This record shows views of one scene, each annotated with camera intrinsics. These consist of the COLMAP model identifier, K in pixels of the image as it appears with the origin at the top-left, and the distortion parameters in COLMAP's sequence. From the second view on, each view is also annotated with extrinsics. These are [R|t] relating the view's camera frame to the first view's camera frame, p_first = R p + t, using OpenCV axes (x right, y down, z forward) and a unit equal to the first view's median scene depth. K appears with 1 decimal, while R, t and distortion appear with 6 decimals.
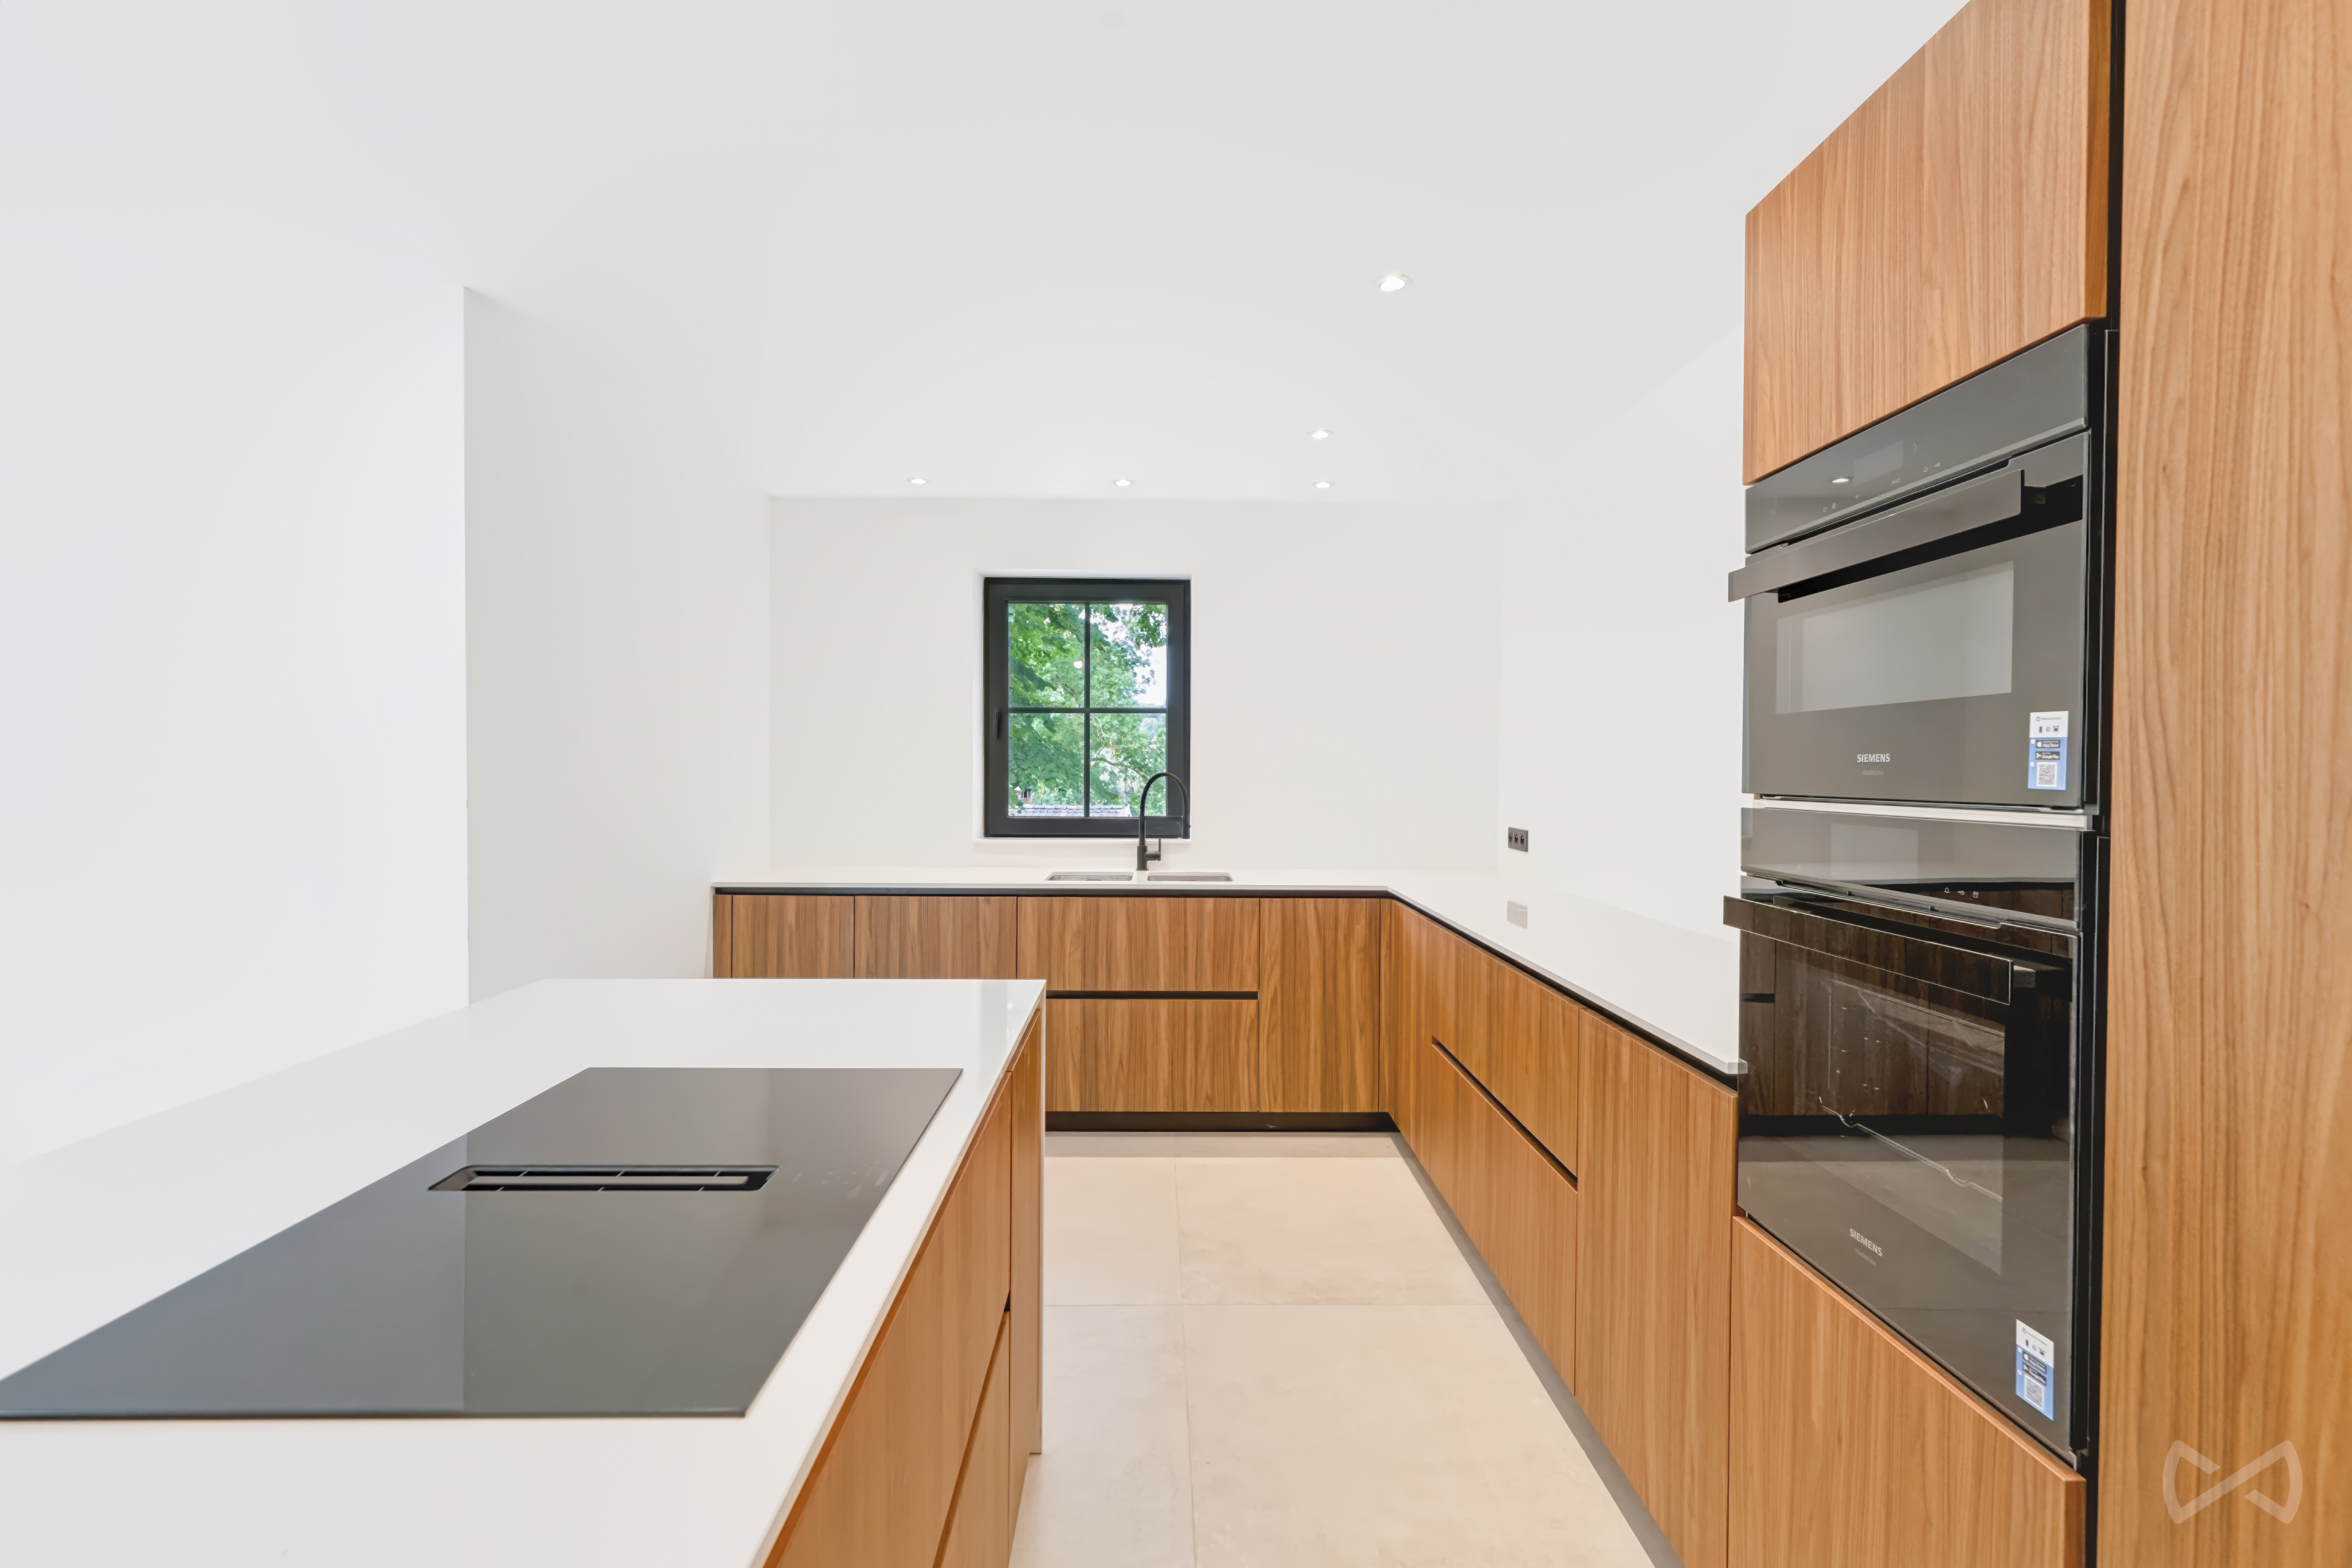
lens RADIAL K [[1085.8, 0, 1176.0], [0, 1085.8, 784.0], [0, 0, 1]] dist [0.000180, -0.000121]
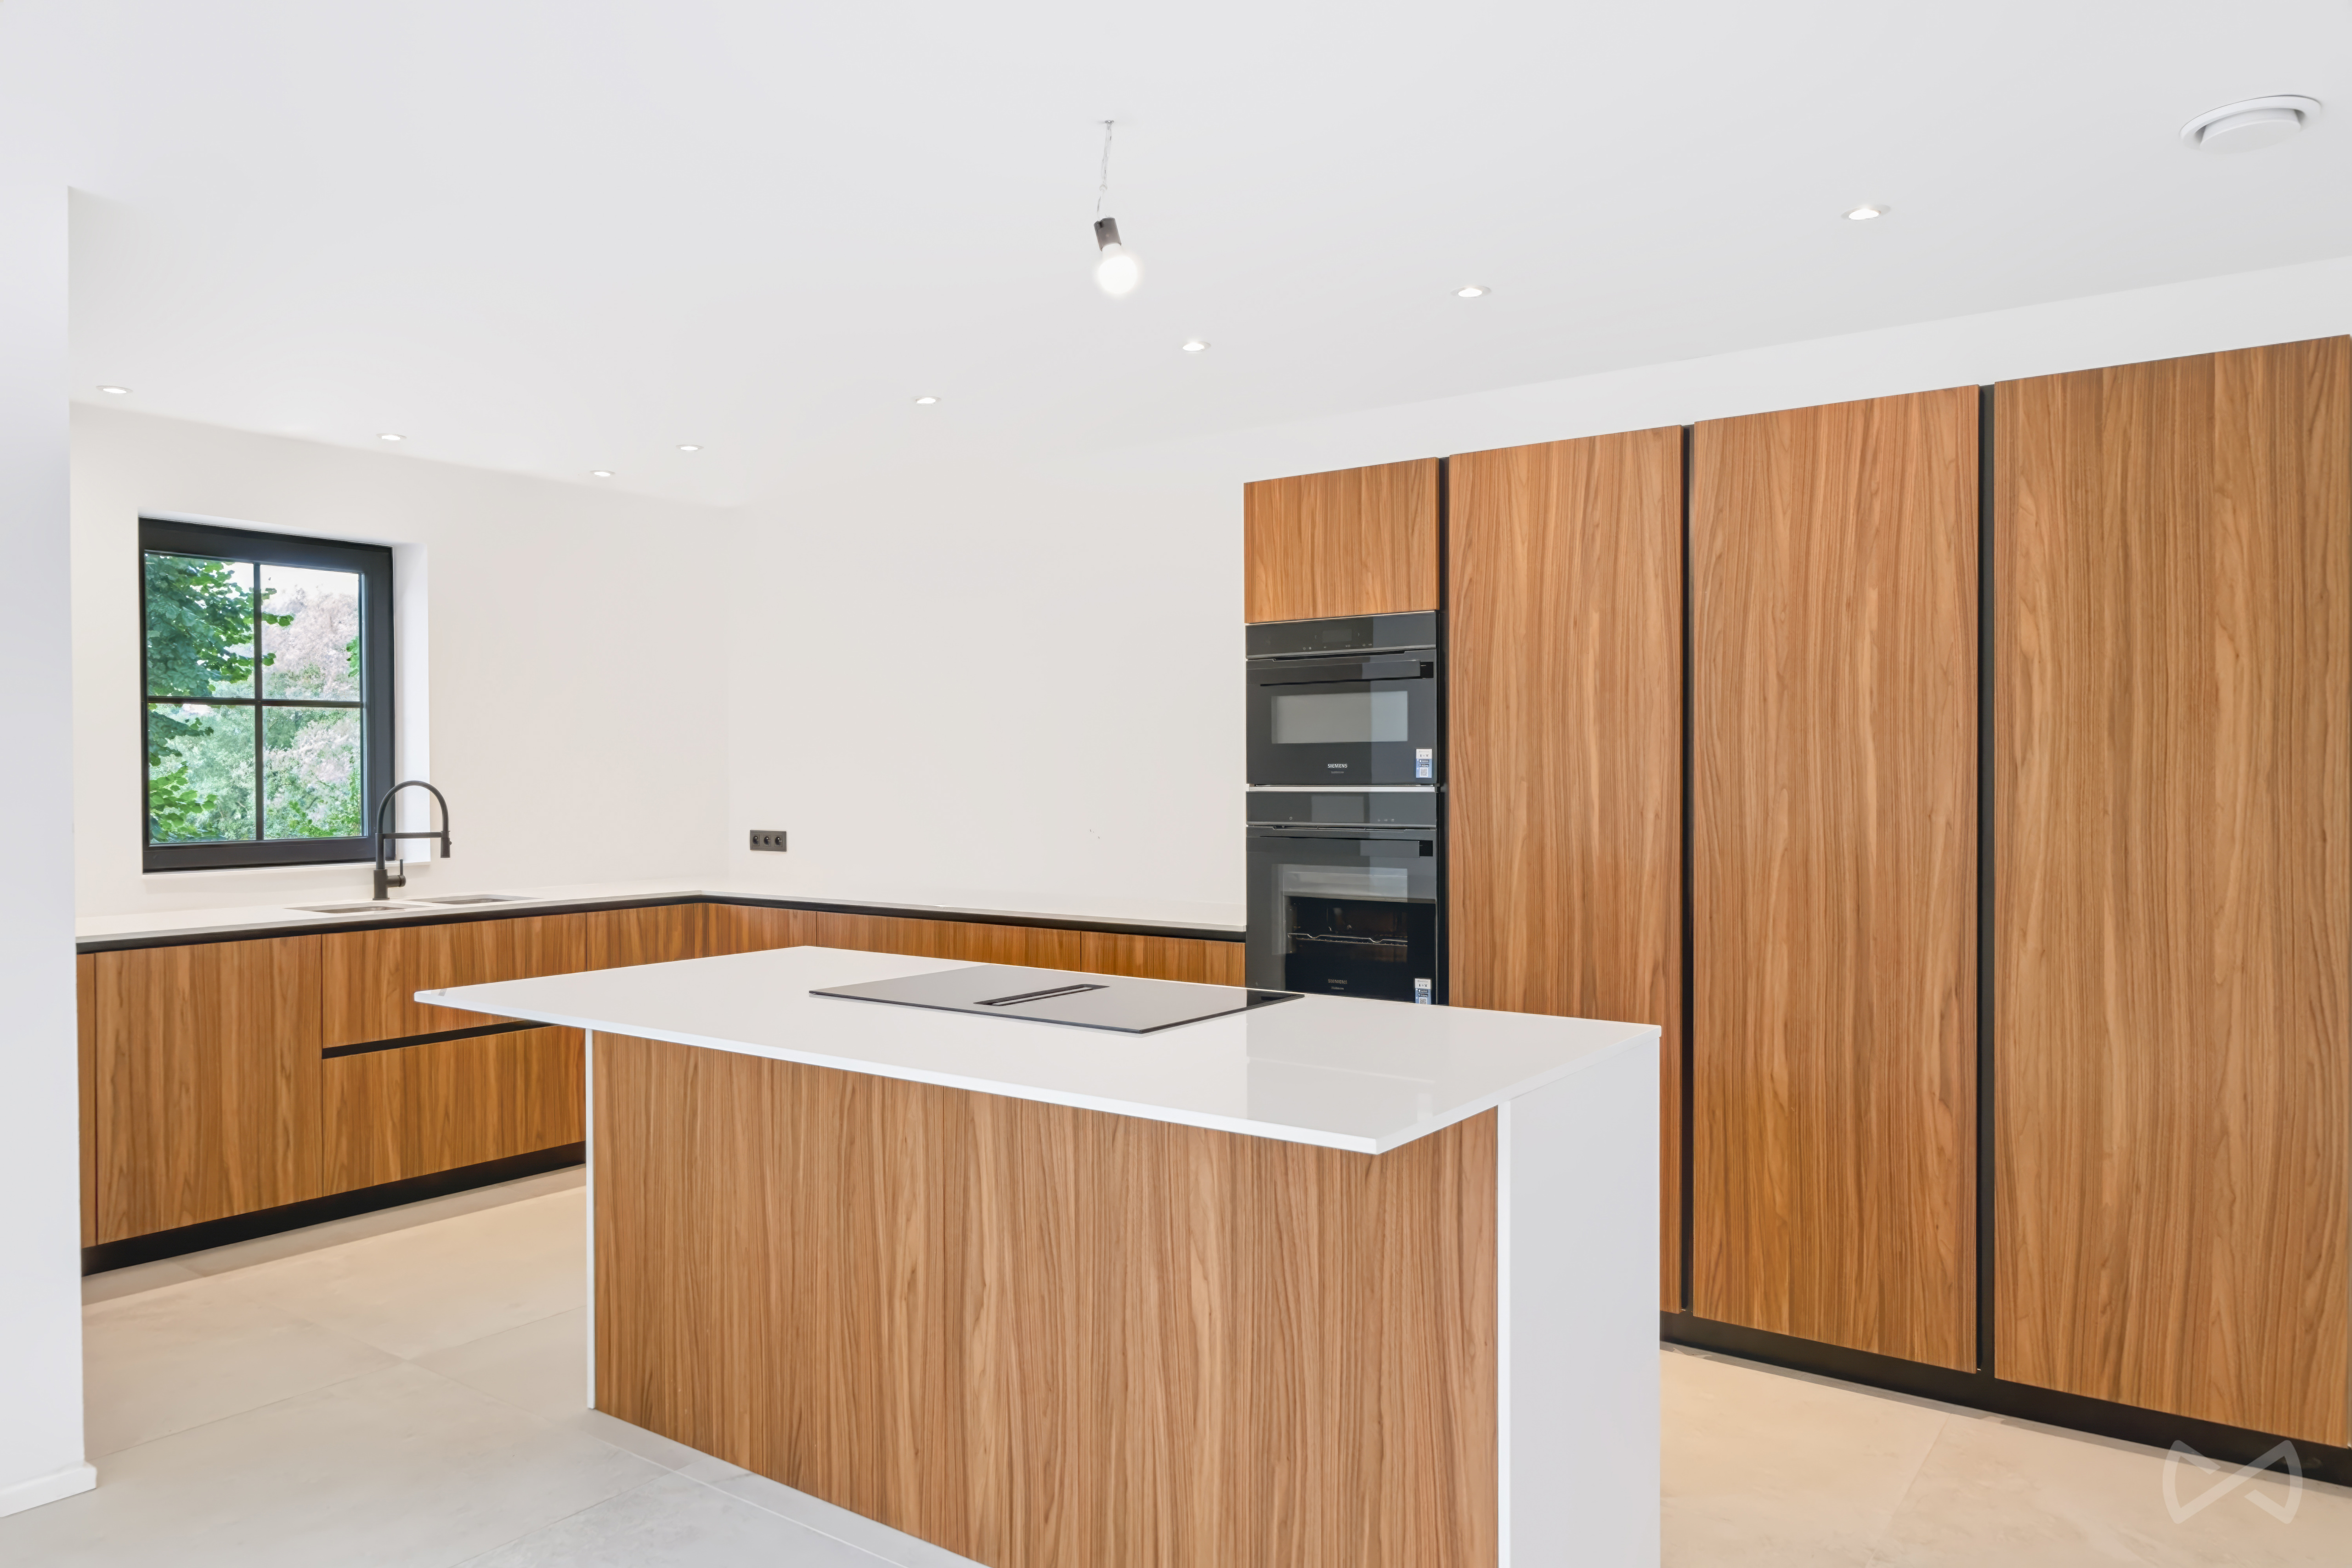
lens RADIAL K [[1587.6, 0, 1149.5], [0, 1587.6, 781.1], [0, 0, 1]] dist [-0.005017, -0.003832]
pose [[0.607158, -0.014234, 0.794453, -0.715149], [0.019718, 0.999802, 0.002843, -0.002813], [-0.794336, 0.013938, 0.607319, -0.223409]]
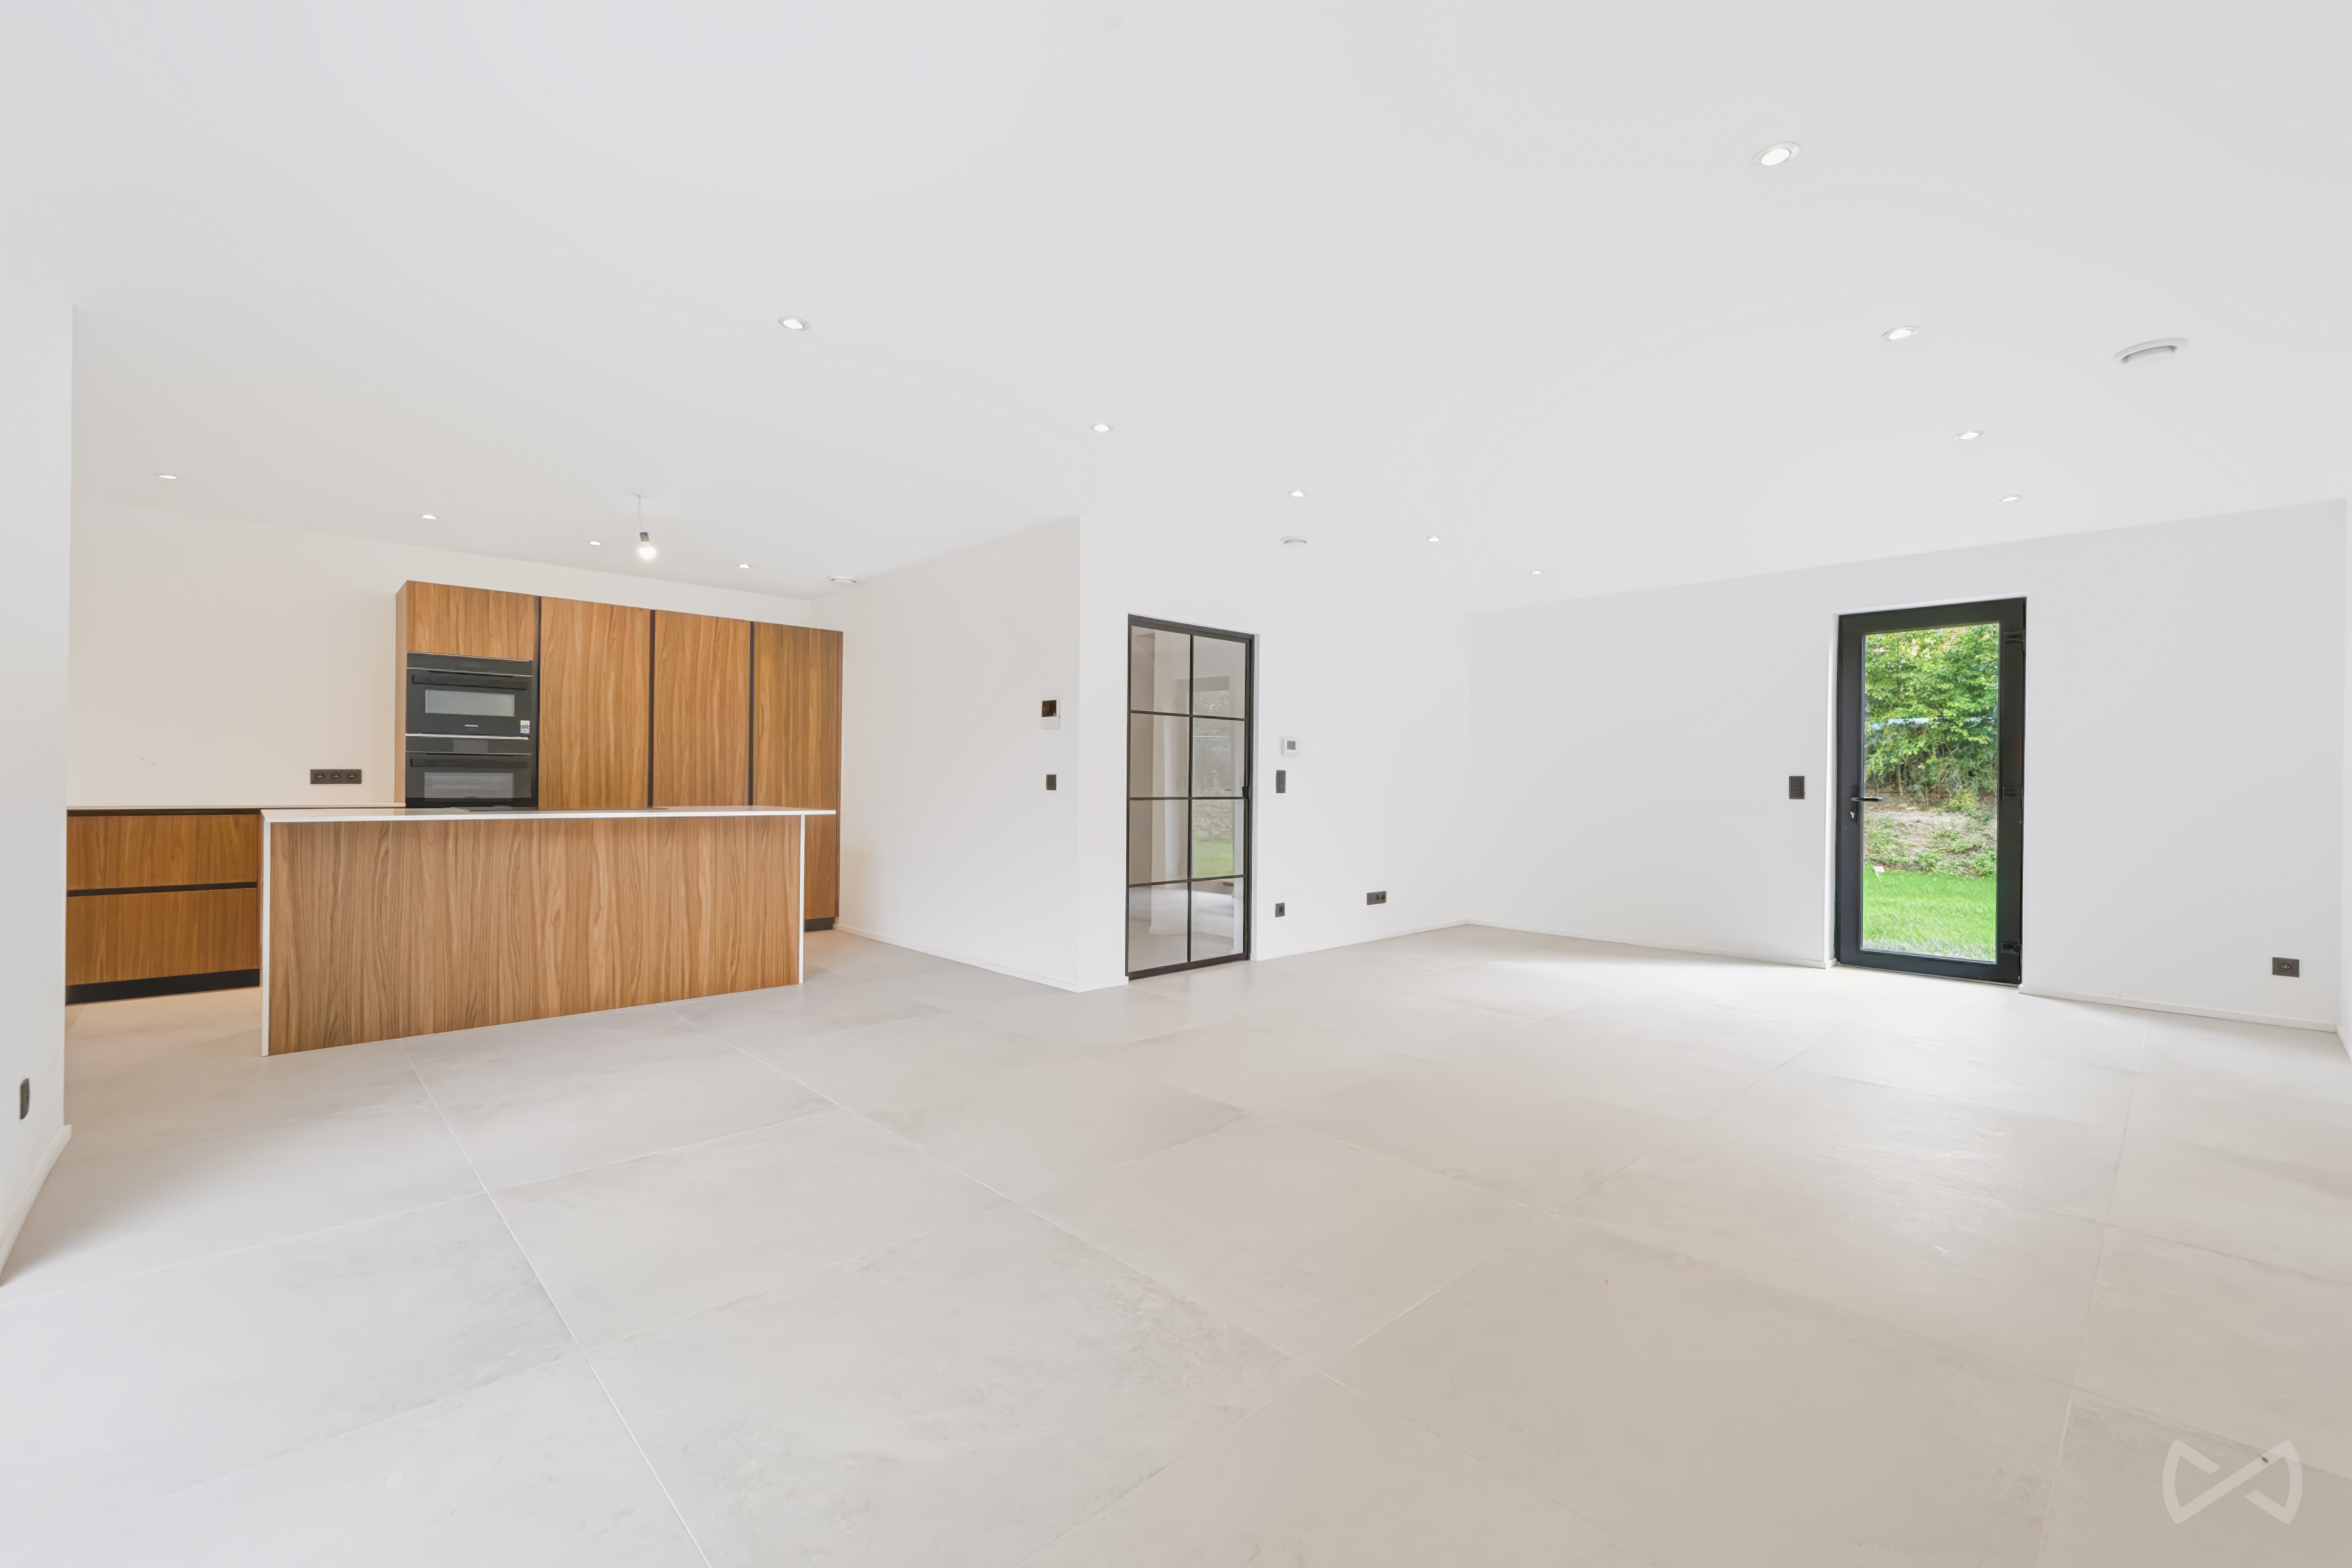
lens RADIAL K [[969.0, 0, 1176.0], [0, 969.0, 784.0], [0, 0, 1]] dist [0.003256, 0.000069]
pose [[-0.672942, -0.019402, 0.739441, -1.511001], [-0.007134, 0.999780, 0.019740, 0.041698], [-0.739661, 0.008008, -0.672932, 0.514201]]
